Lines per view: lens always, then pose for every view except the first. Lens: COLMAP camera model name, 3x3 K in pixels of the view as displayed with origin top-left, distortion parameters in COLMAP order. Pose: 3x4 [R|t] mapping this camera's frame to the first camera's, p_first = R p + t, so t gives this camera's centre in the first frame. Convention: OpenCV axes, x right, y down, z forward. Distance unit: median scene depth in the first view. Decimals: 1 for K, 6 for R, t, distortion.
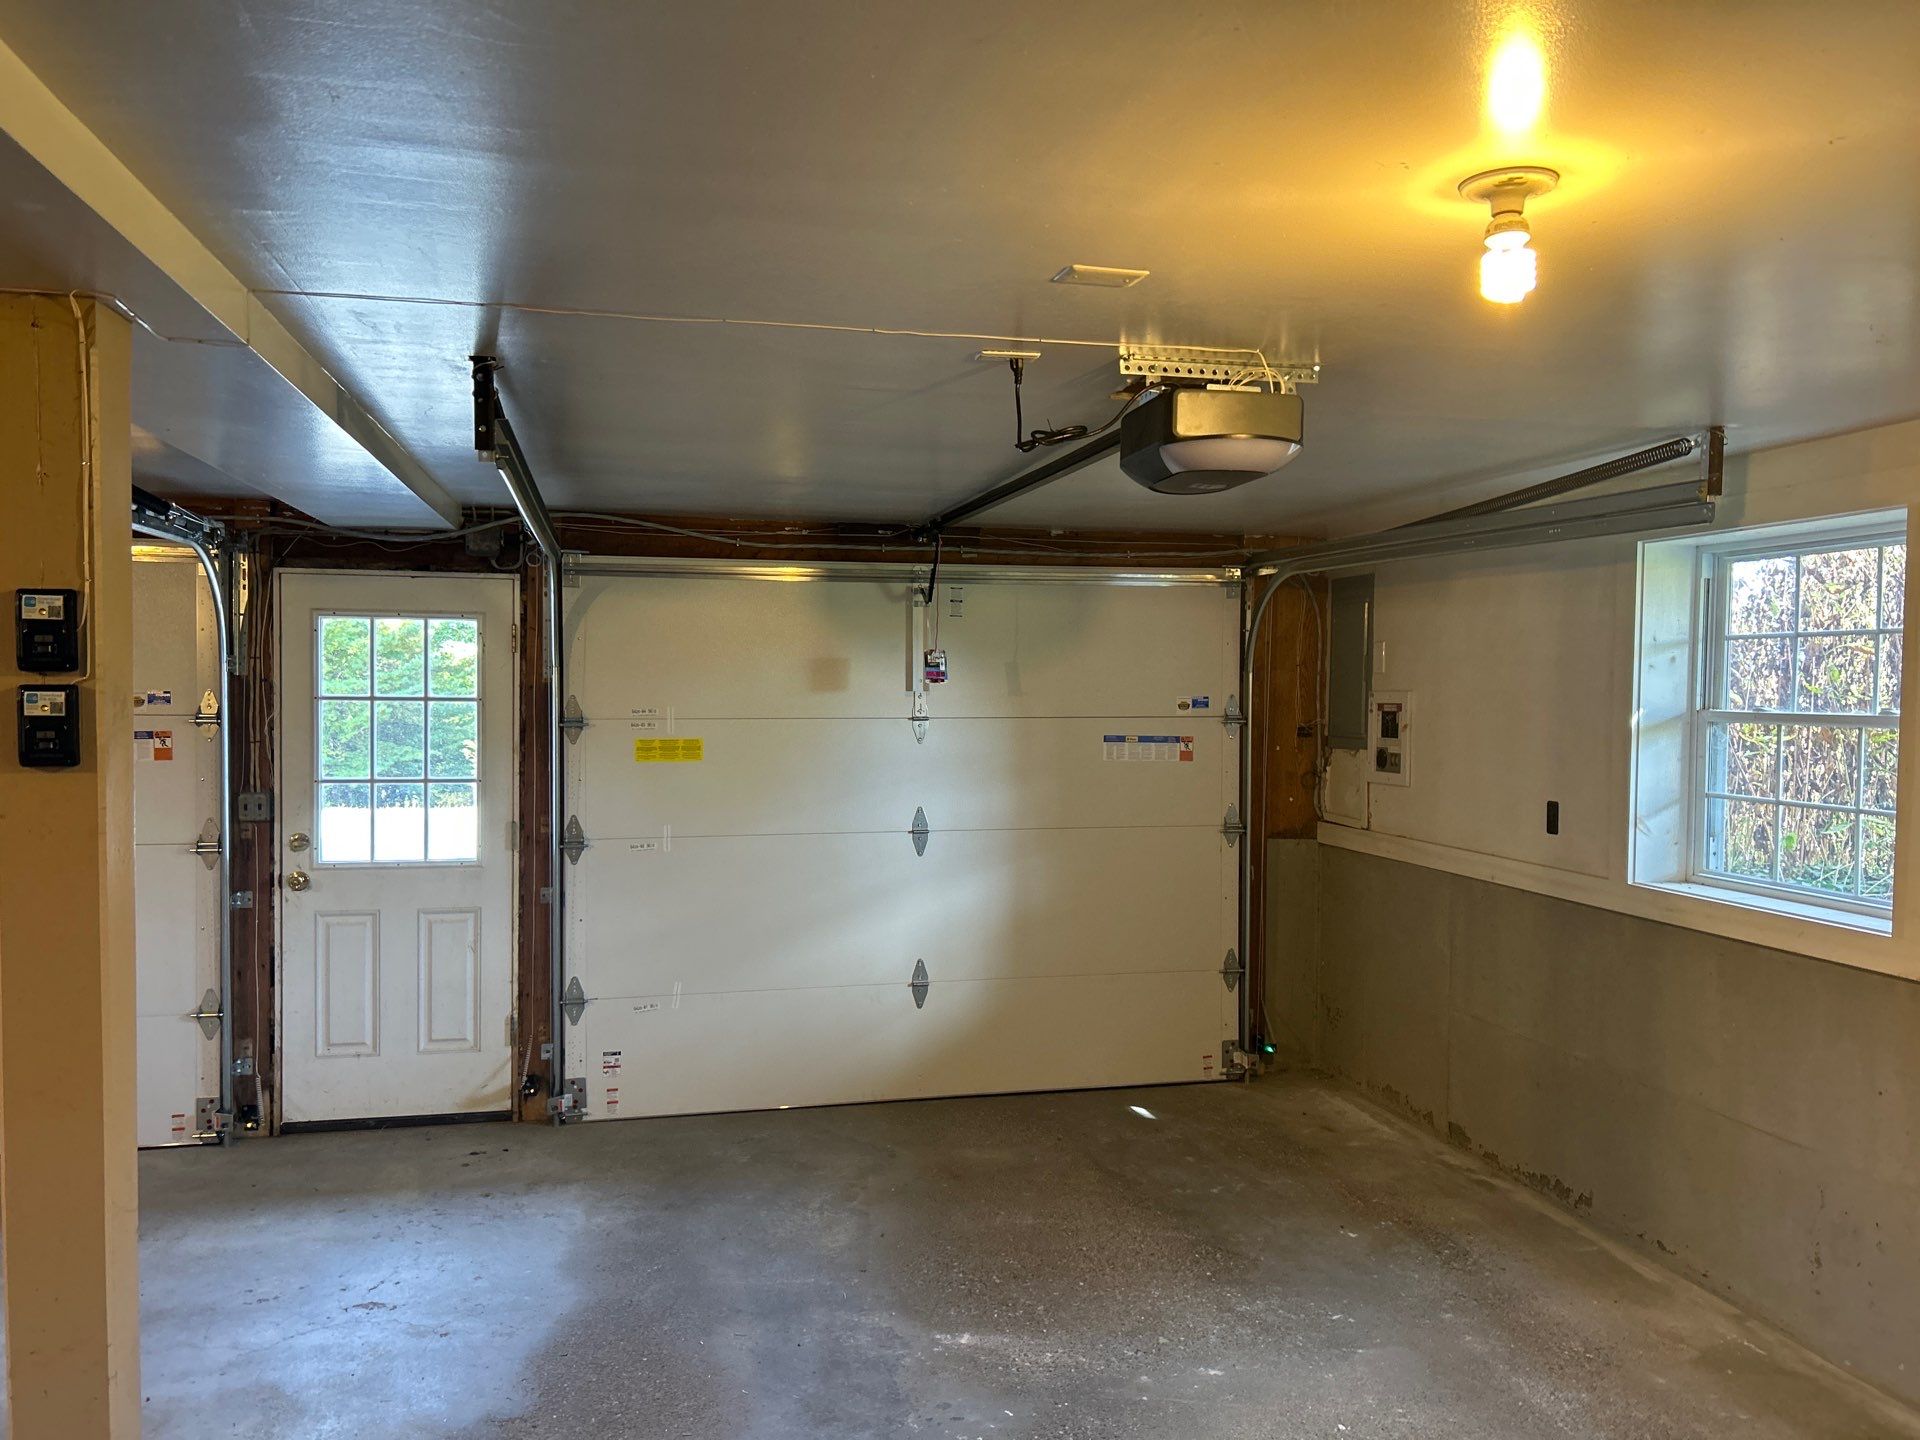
lens RADIAL K [[1413.4, 0, 961.2], [0, 1413.4, 721.7], [0, 0, 1]] dist [-0.000199, -0.005644]
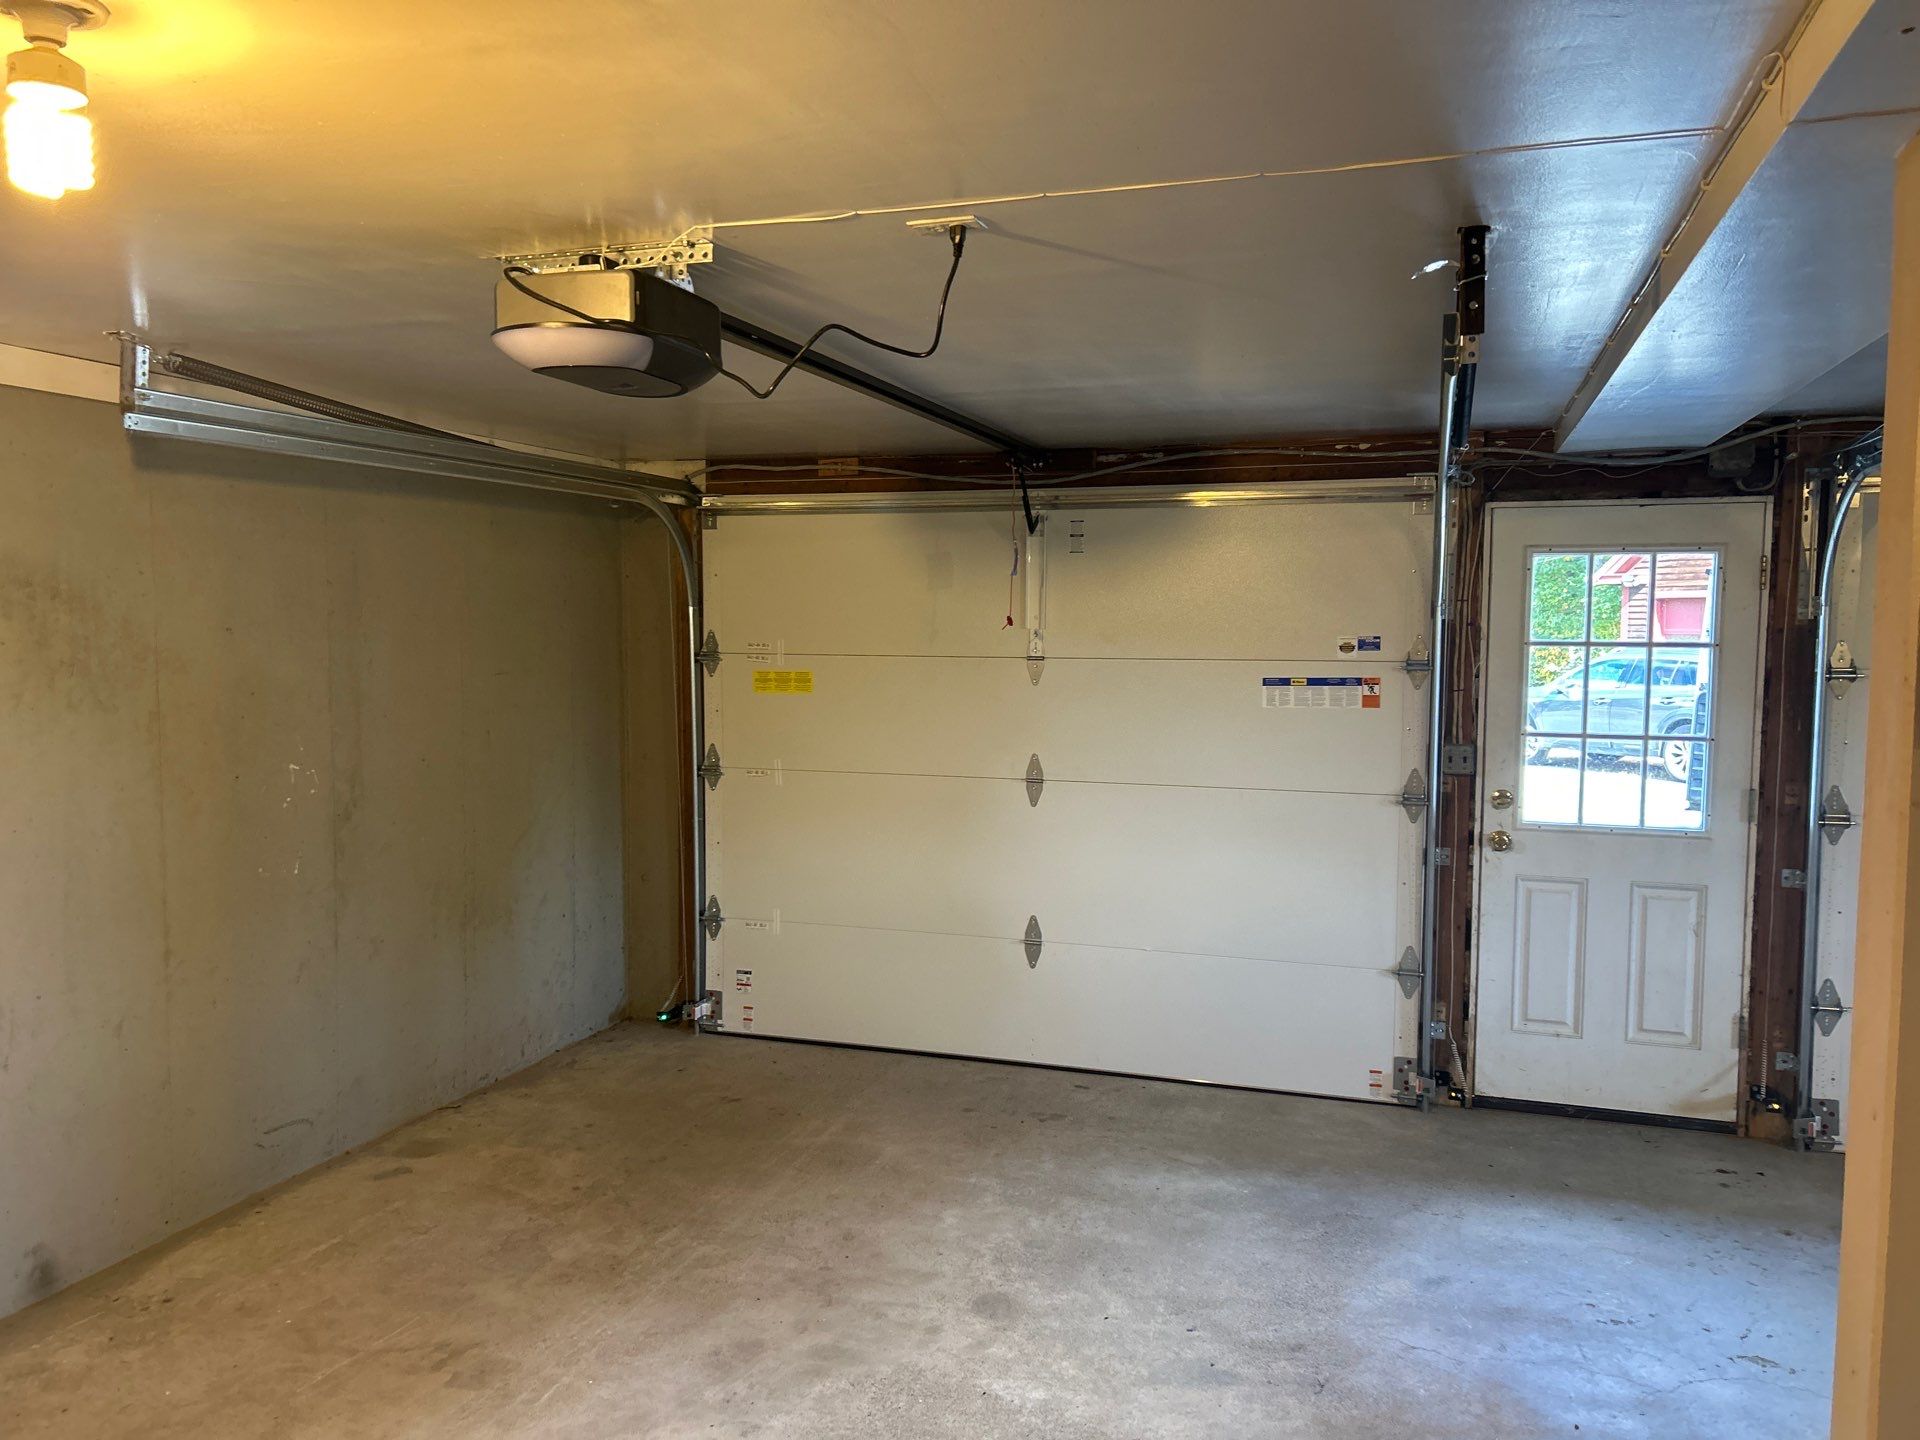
lens RADIAL K [[1413.4, 0, 960.8], [0, 1413.4, 723.5], [0, 0, 1]] dist [-0.000199, -0.005644]
pose [[0.841194, 0.029652, -0.539920, -0.265905], [-0.008081, 0.999073, 0.042278, -0.000729], [0.540674, -0.031201, 0.840654, 0.029174]]
